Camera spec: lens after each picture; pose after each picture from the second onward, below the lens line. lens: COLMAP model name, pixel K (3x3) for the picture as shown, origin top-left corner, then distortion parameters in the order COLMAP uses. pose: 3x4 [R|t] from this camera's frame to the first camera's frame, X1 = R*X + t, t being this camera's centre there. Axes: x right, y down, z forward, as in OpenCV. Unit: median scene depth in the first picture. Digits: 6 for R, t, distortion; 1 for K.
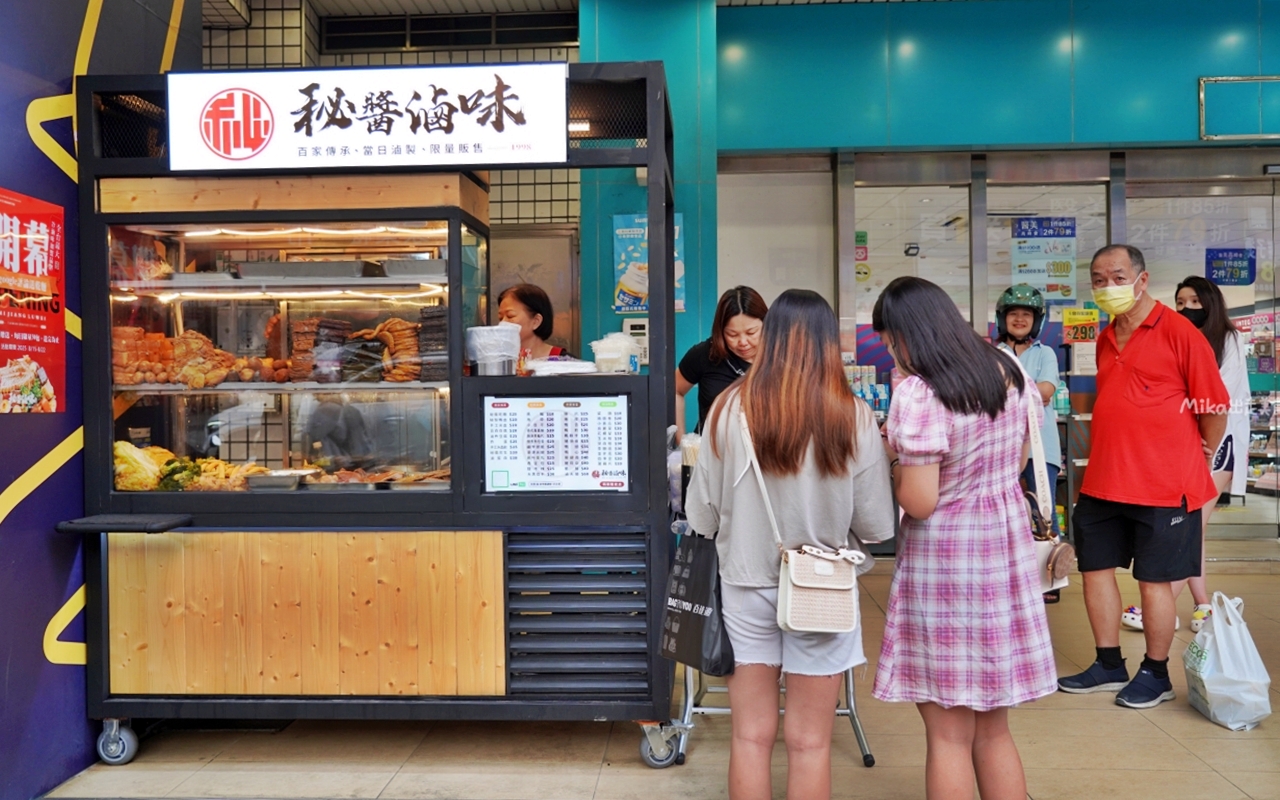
lens RADIAL K [[1087.5, 0, 648.6], [0, 1087.5, 399.3], [0, 0, 1]] dist [0.011427, -0.001964]
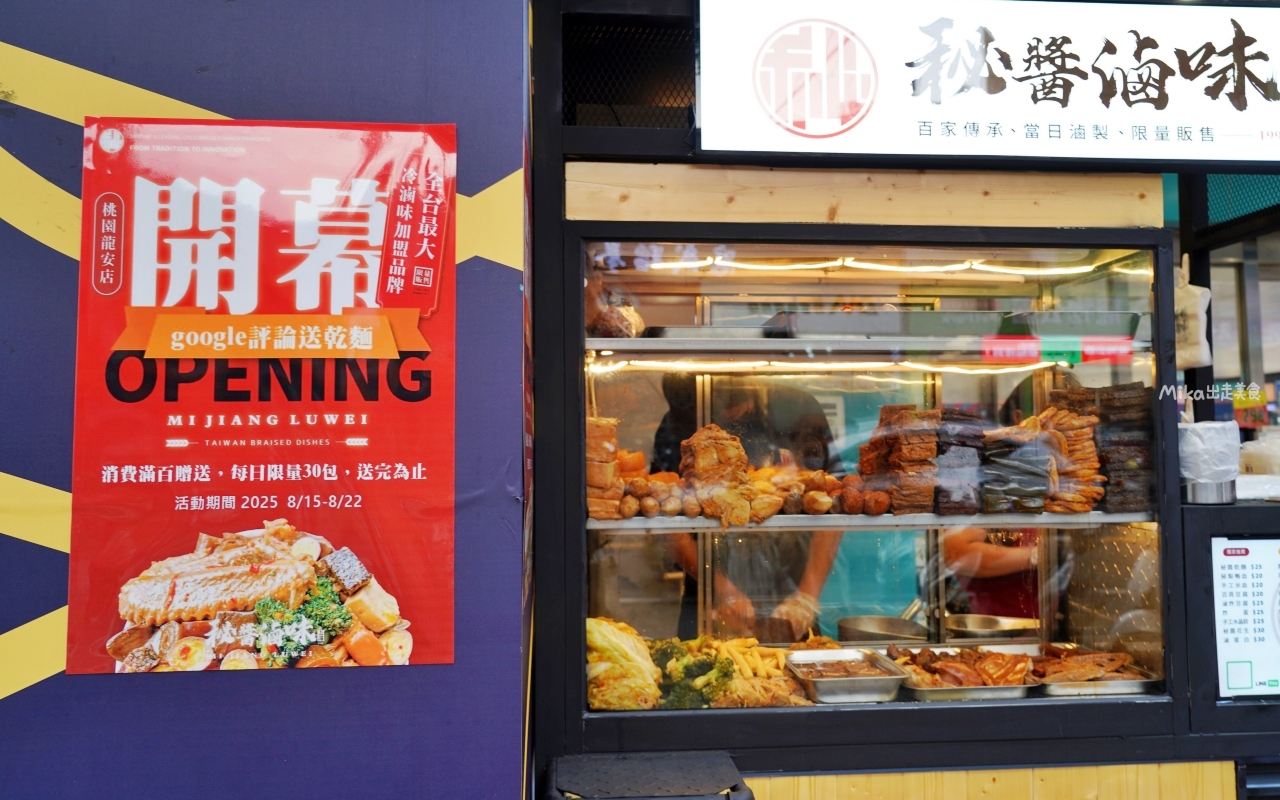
lens RADIAL K [[940.1, 0, 628.6], [0, 940.1, 398.3], [0, 0, 1]] dist [0.001493, 0.004735]
pose [[0.990264, 0.010660, 0.138796, -0.545430], [-0.001983, 0.998043, -0.062508, -0.046675], [-0.139191, 0.061624, 0.988346, 0.518581]]
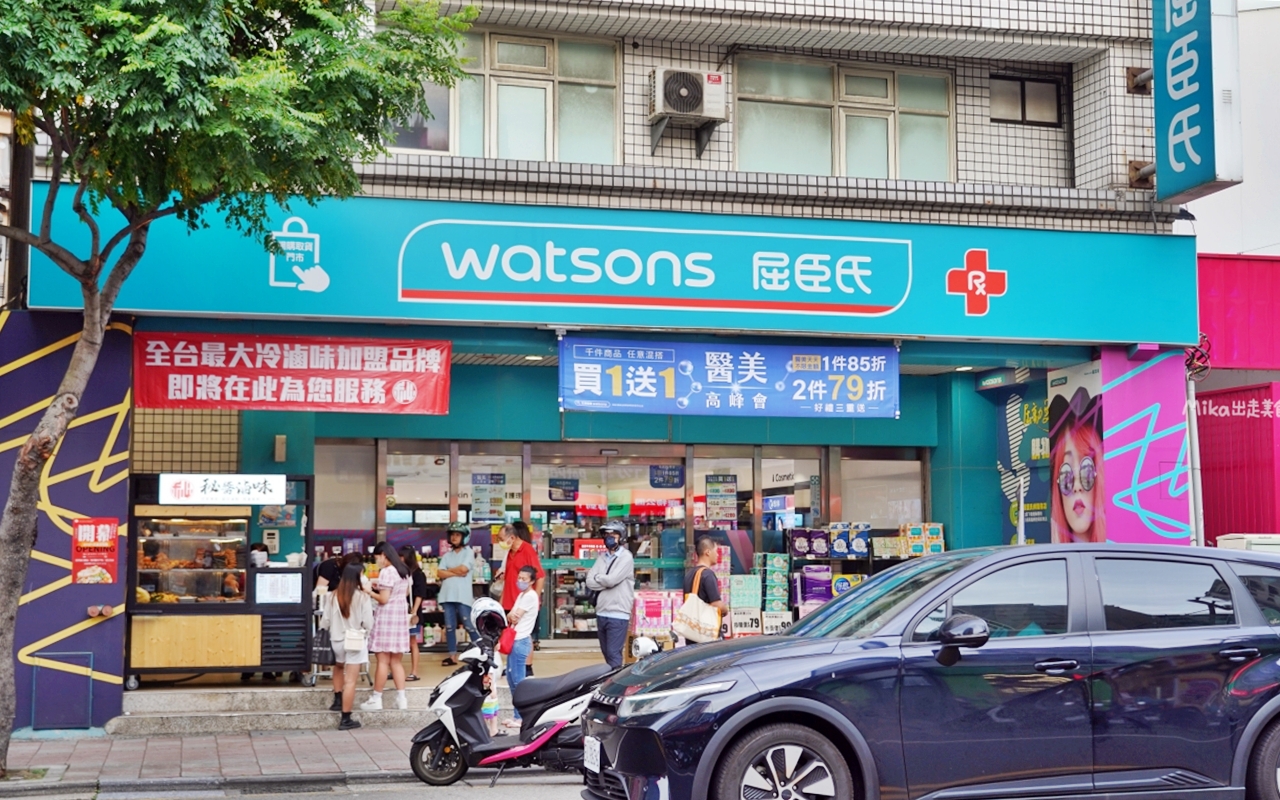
lens RADIAL K [[2001.4, 0, 641.5], [0, 2001.4, 398.4], [0, 0, 1]] dist [0.093627, 0.000000]
pose [[0.962177, 0.030585, 0.270703, -0.692965], [-0.009652, 0.996881, -0.078324, -0.066384], [-0.272254, 0.072749, 0.959471, -5.192331]]
